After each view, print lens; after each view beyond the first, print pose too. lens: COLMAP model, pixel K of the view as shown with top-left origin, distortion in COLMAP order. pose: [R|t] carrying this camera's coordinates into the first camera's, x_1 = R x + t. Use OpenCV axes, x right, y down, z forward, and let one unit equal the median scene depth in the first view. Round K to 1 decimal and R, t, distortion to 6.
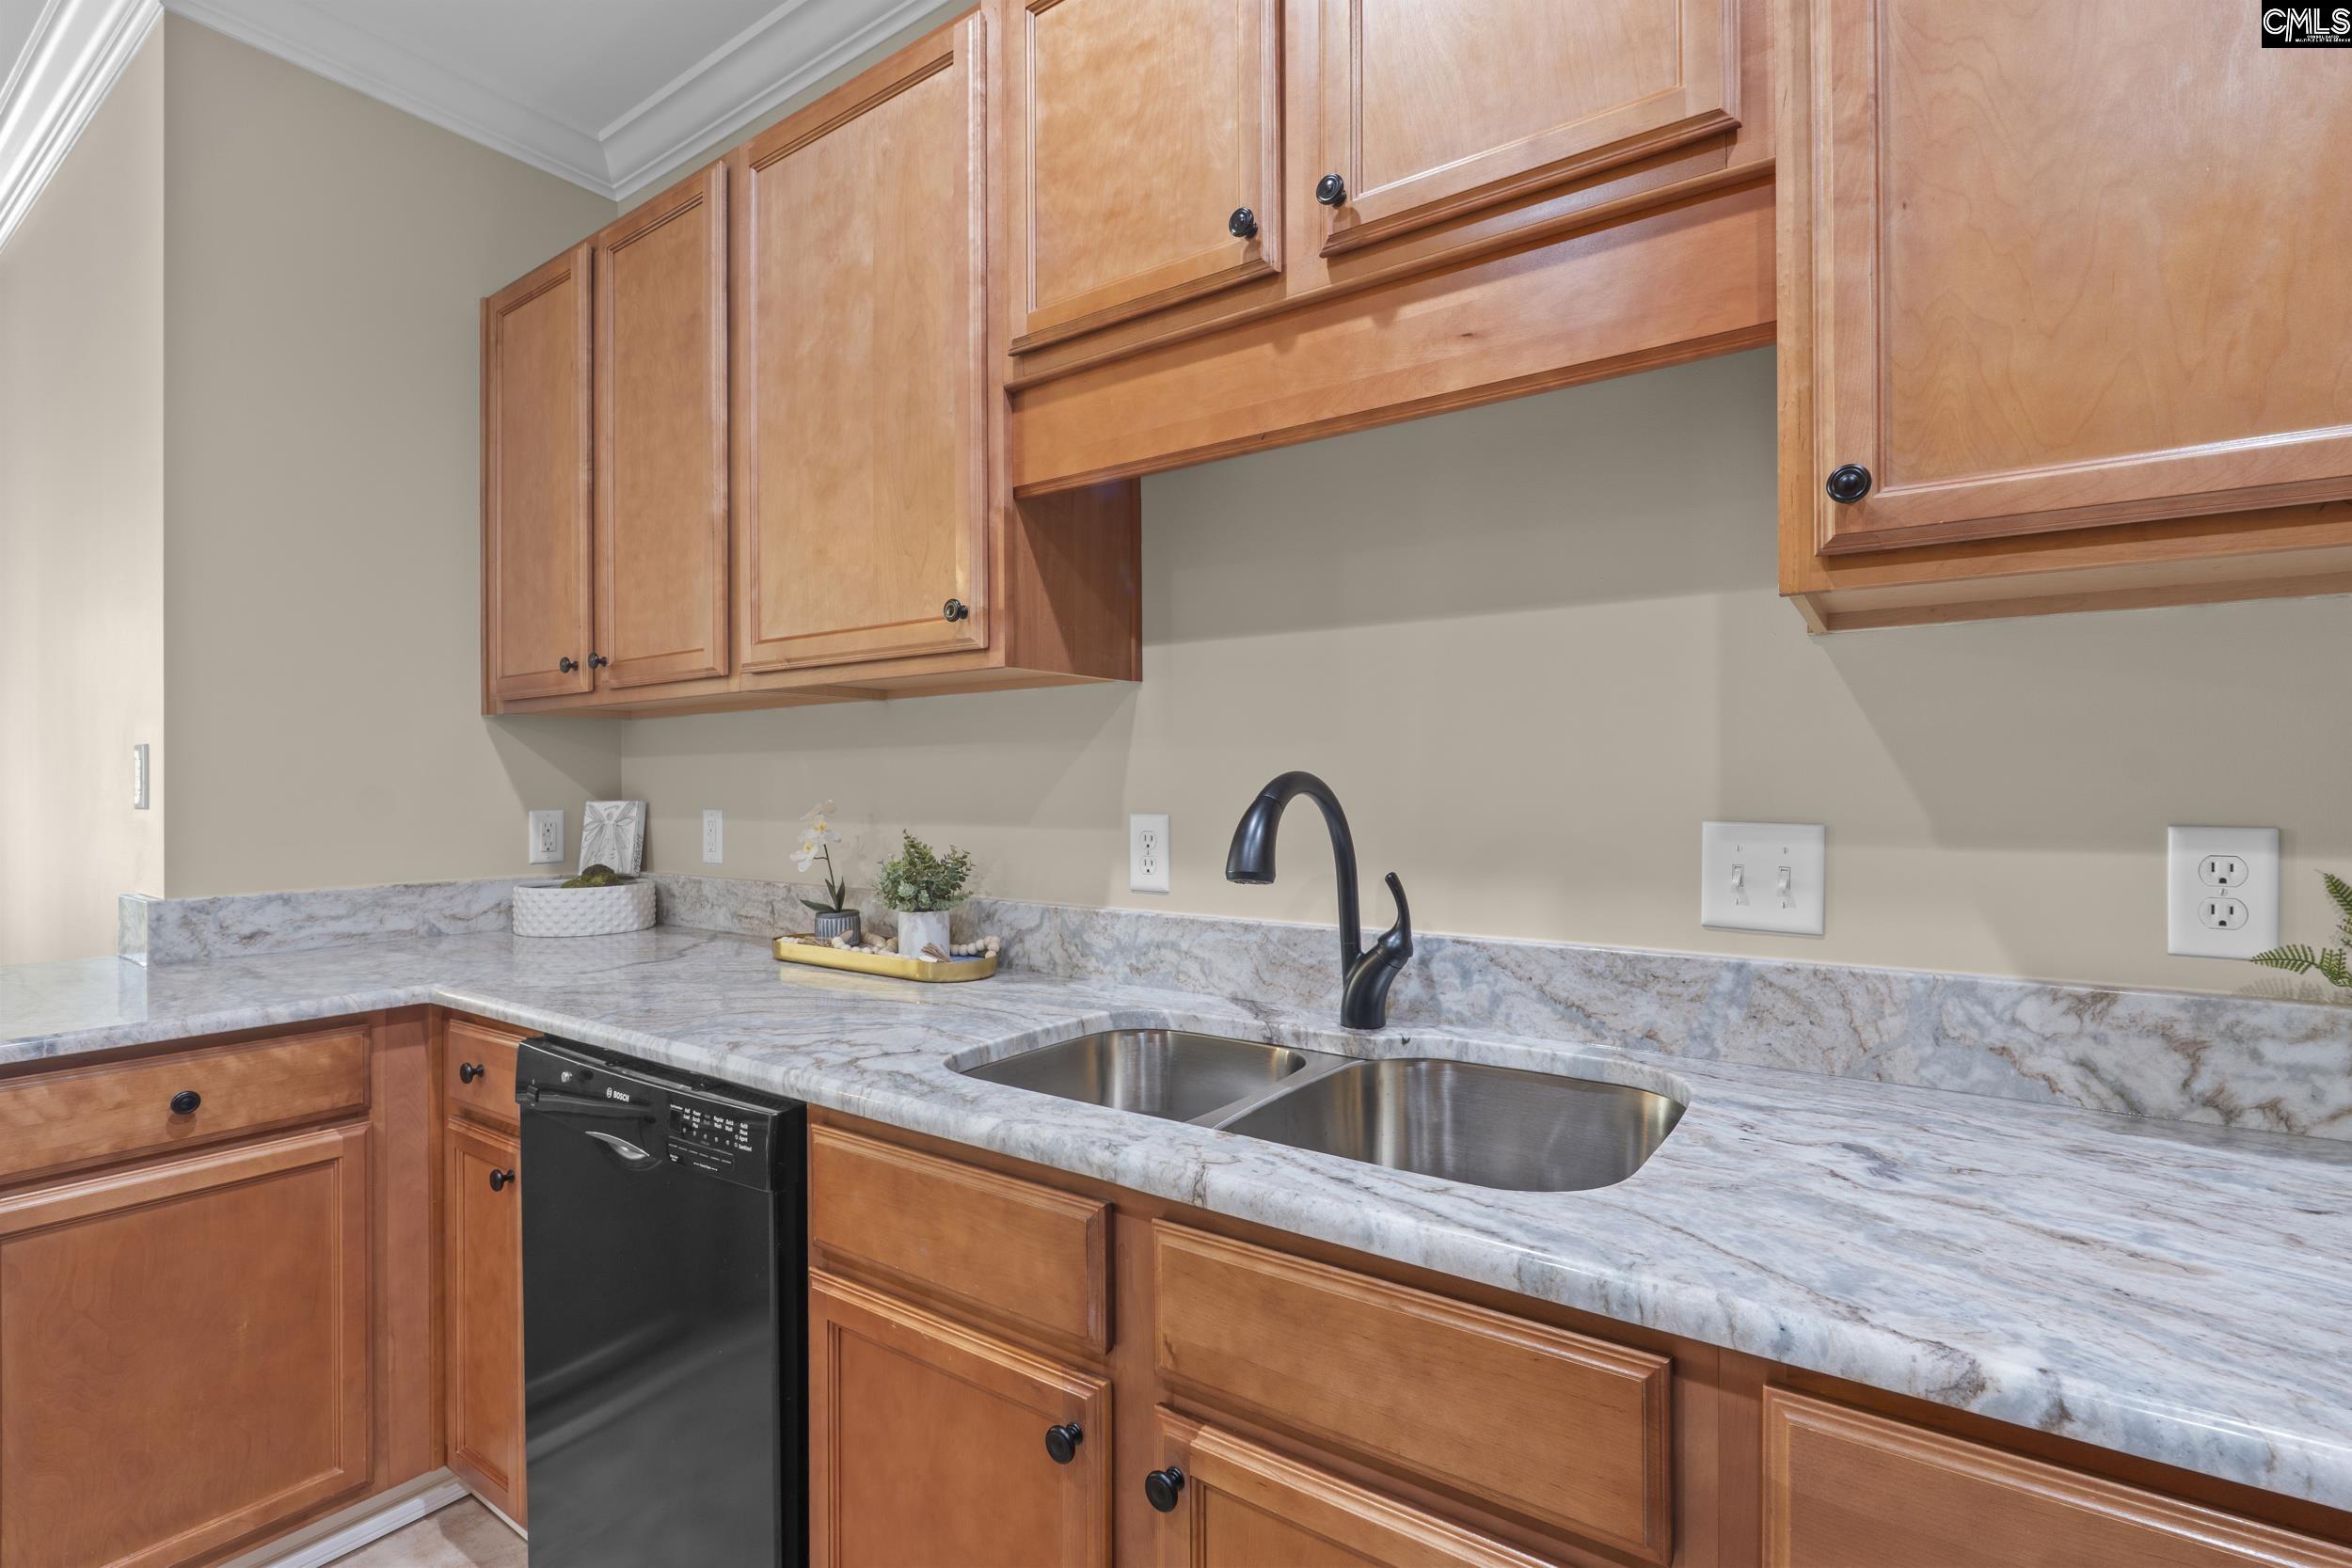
lens RADIAL K [[1091.6, 0, 1173.4], [0, 1091.6, 784.5], [0, 0, 1]] dist [-0.001928, -0.000794]
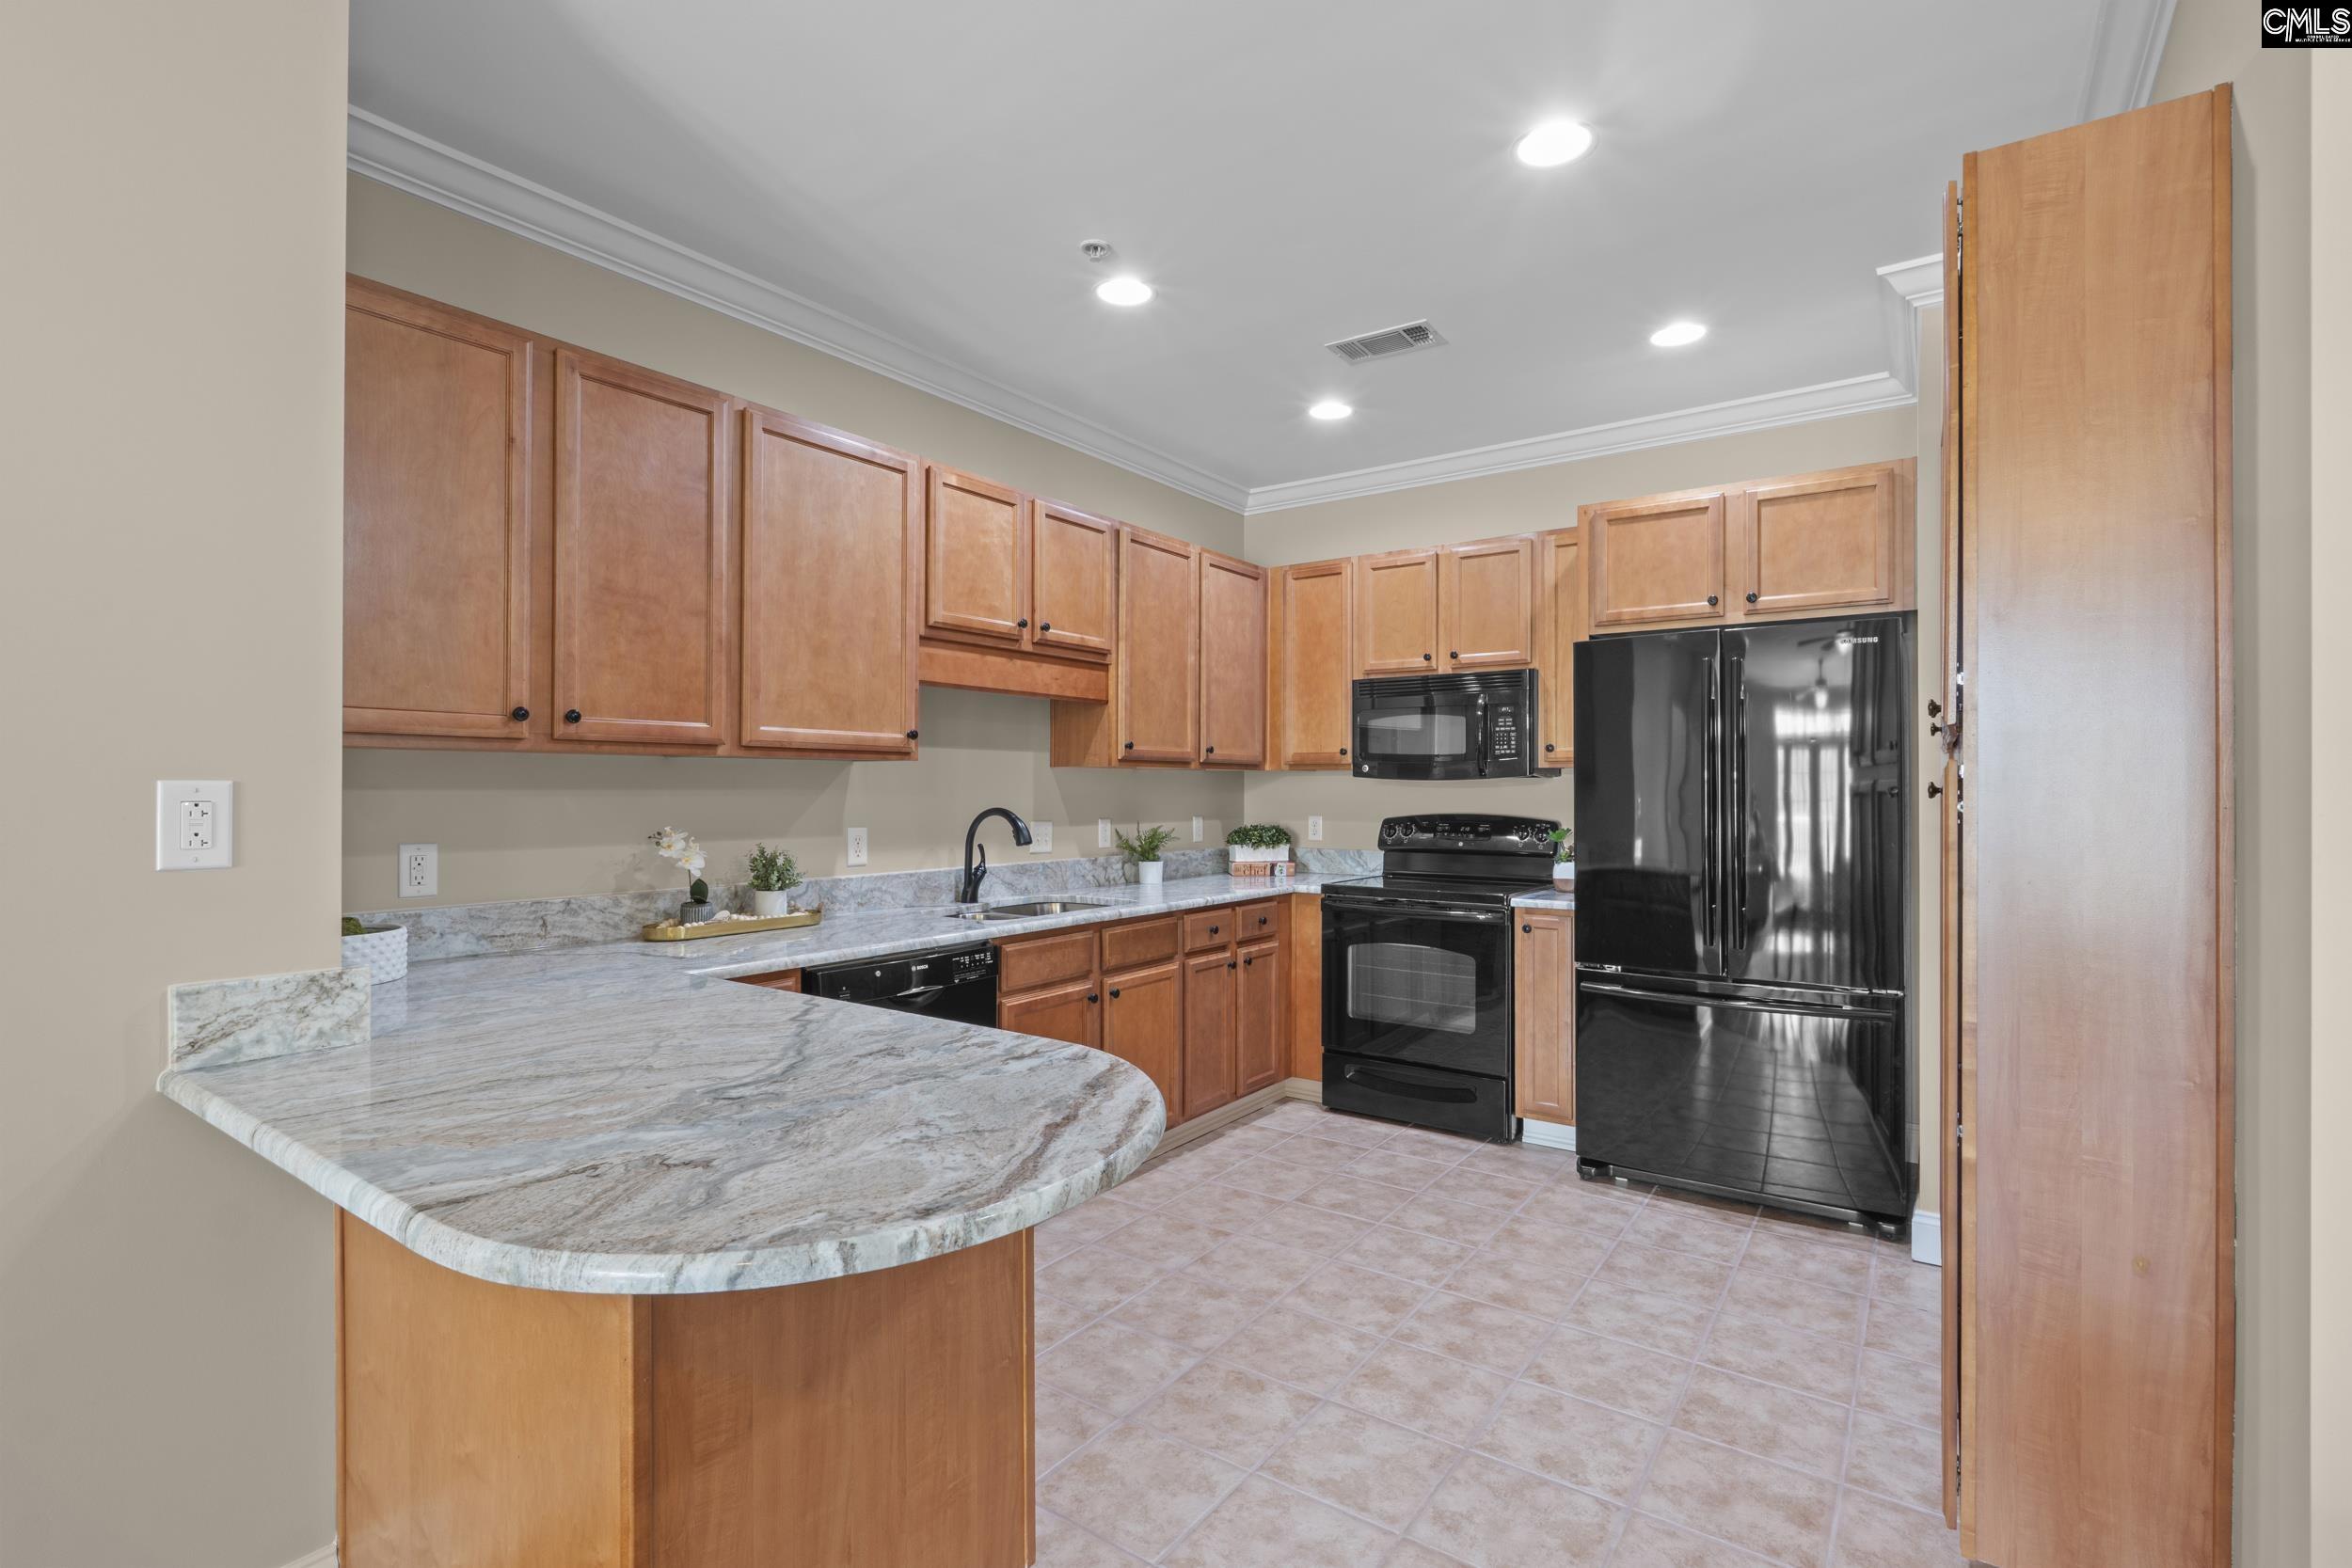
lens RADIAL K [[1091.6, 0, 1184.6], [0, 1091.6, 789.4], [0, 0, 1]] dist [-0.001928, -0.000794]
pose [[-0.009230, 0.006673, 0.999935, -2.089873], [-0.000239, 0.999978, -0.006675, -0.030680], [-0.999957, -0.000301, -0.009228, 0.421432]]
